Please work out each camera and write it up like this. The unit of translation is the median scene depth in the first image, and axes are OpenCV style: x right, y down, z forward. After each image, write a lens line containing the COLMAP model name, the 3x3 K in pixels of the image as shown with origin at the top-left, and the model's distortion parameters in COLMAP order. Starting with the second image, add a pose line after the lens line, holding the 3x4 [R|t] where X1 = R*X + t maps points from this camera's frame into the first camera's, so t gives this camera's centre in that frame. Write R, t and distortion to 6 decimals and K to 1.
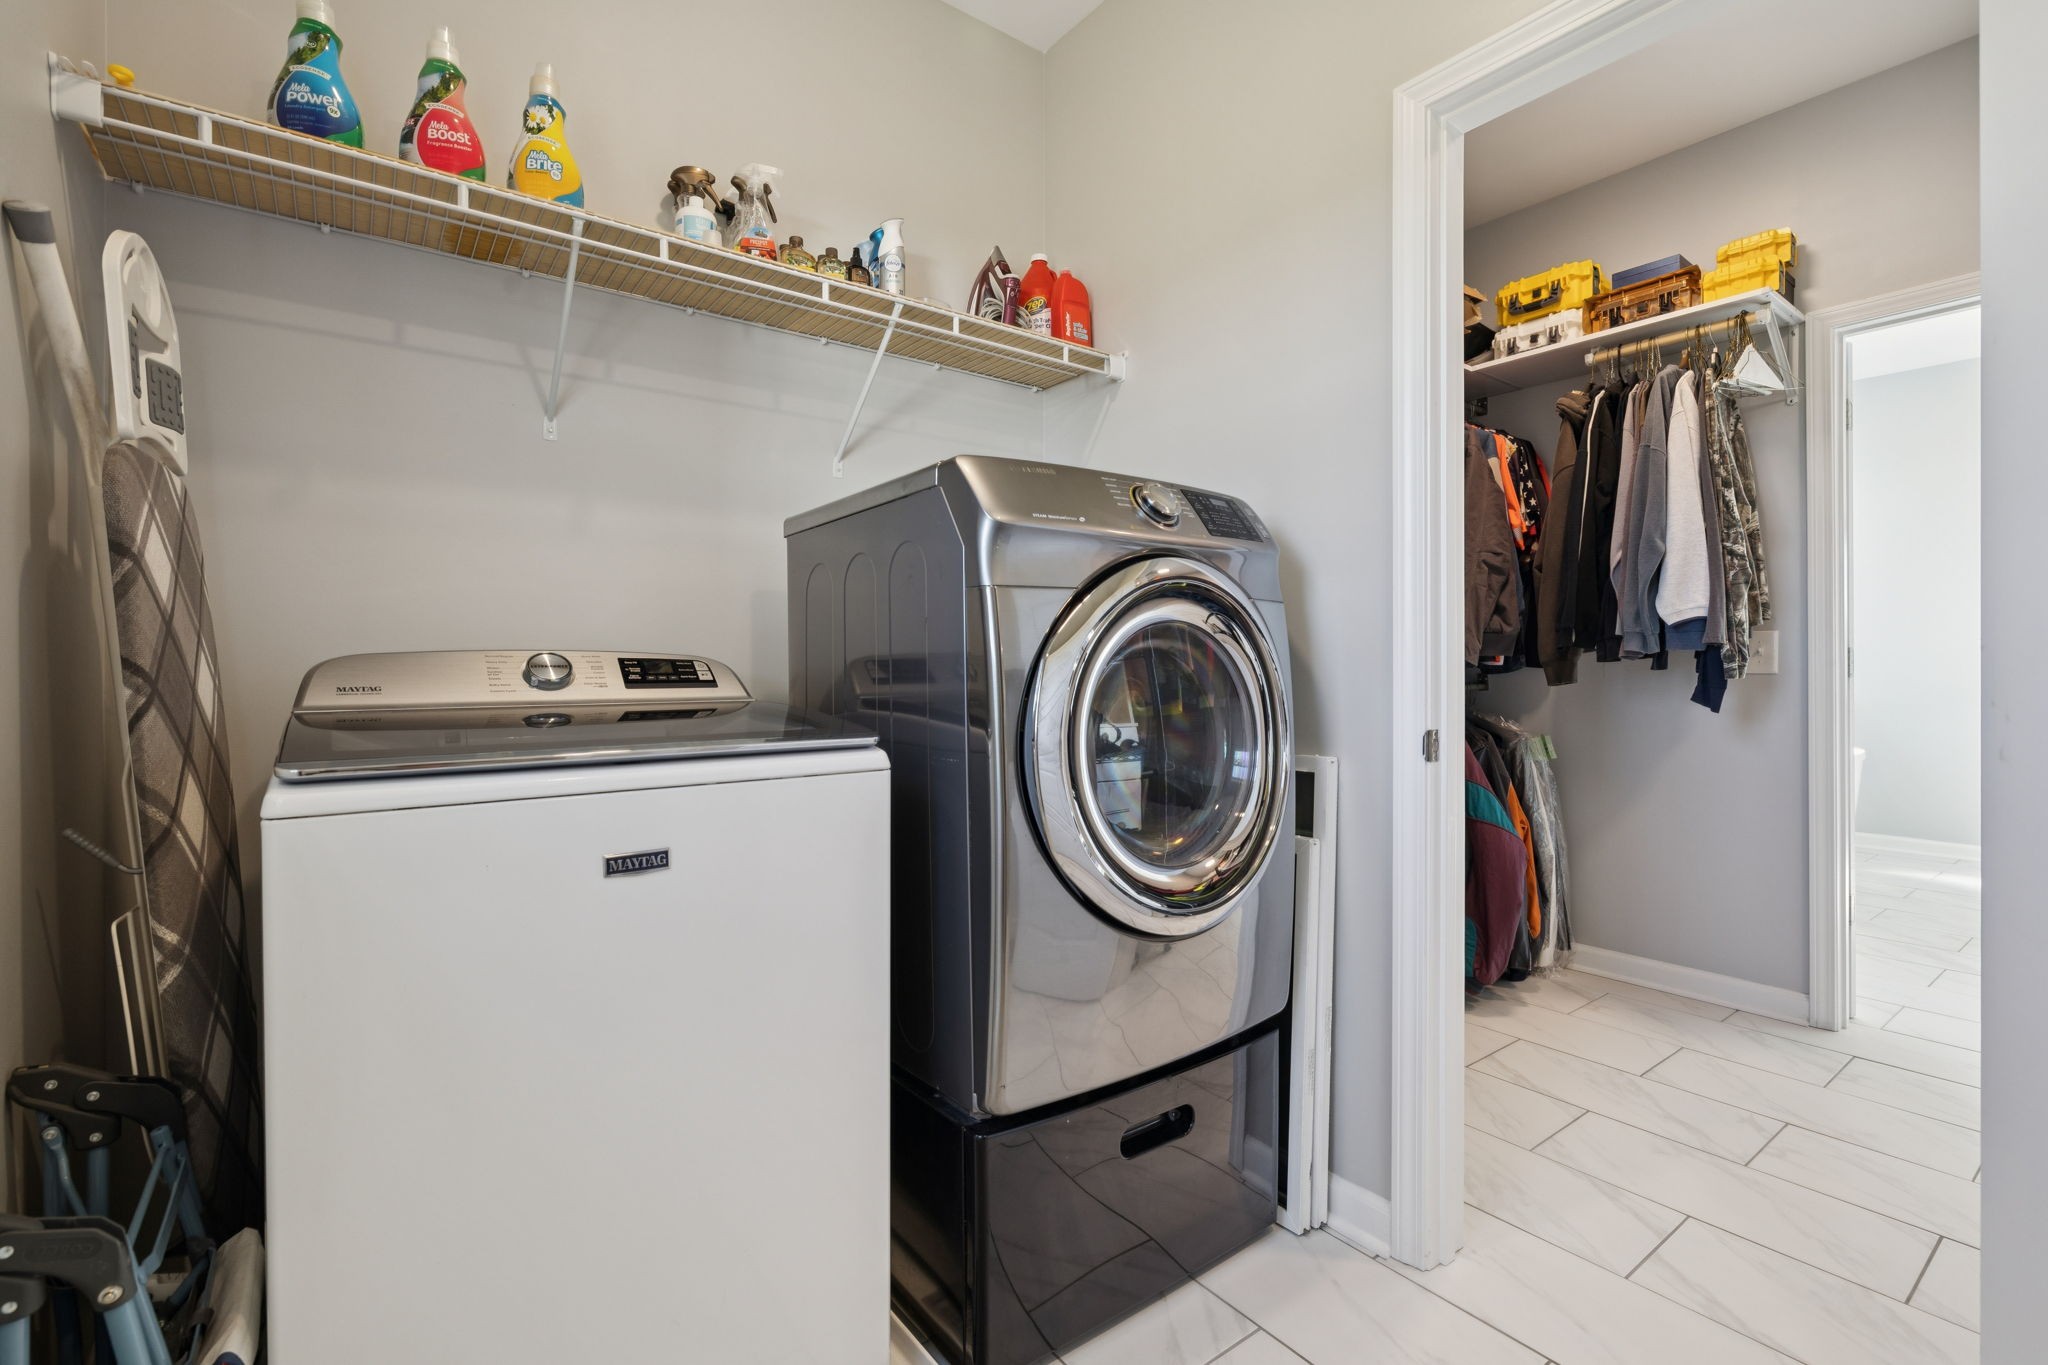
lens RADIAL K [[912.1, 0, 1016.8], [0, 912.1, 664.5], [0, 0, 1]] dist [-0.002127, -0.000349]
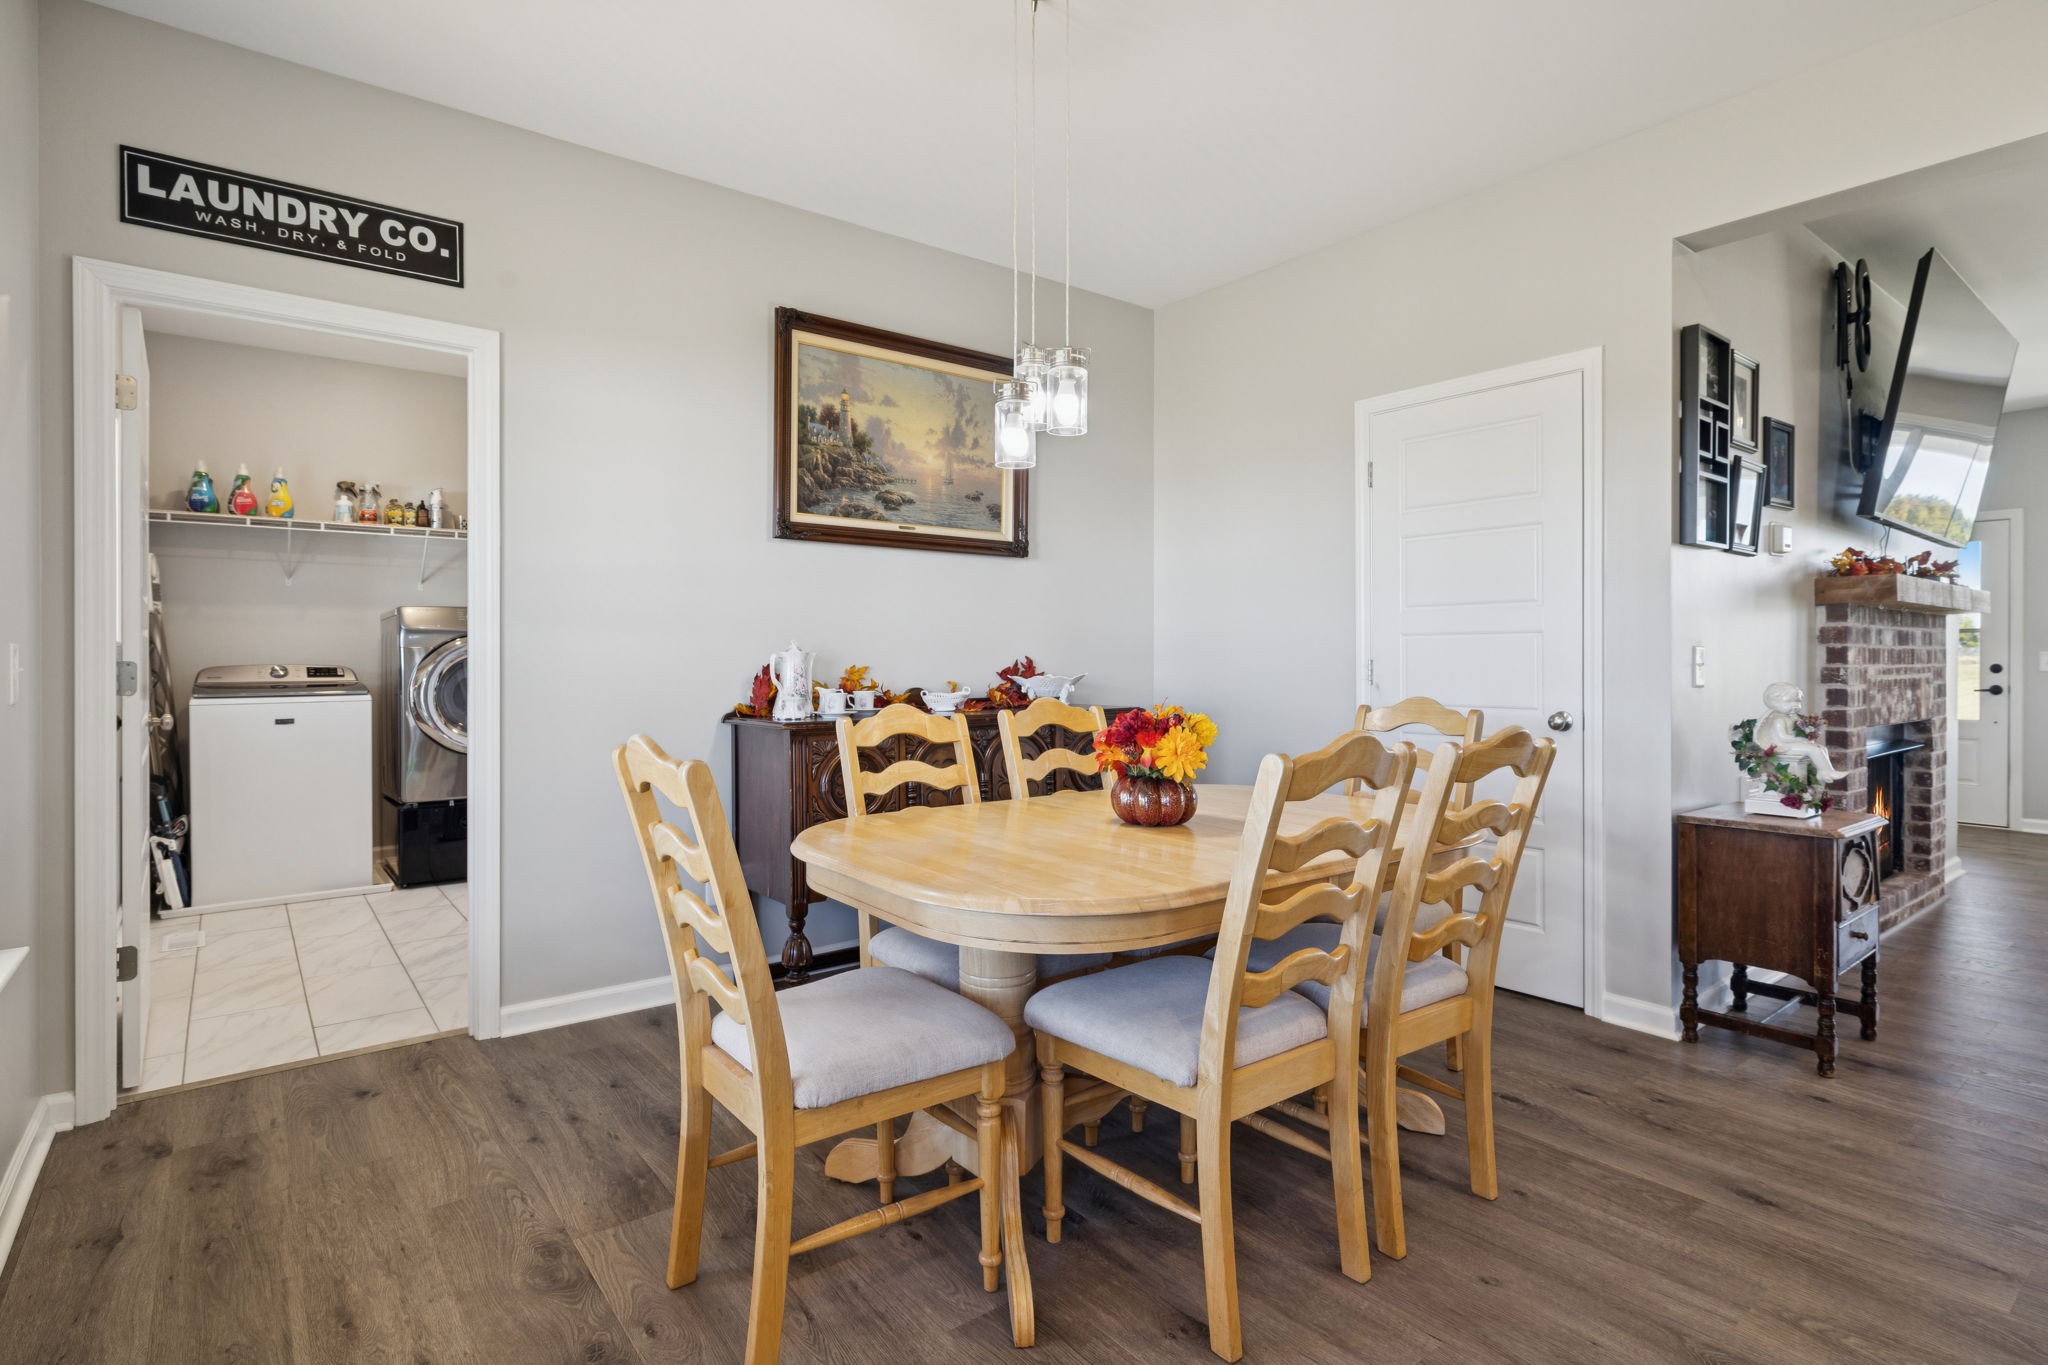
lens RADIAL K [[1033.8, 0, 1030.4], [0, 1033.8, 661.0], [0, 0, 1]] dist [0.000891, 0.000604]
pose [[0.999739, 0.002387, 0.022713, 1.898093], [-0.002541, 0.999974, 0.006711, -0.058045], [-0.022696, -0.006767, 0.999720, -2.486784]]
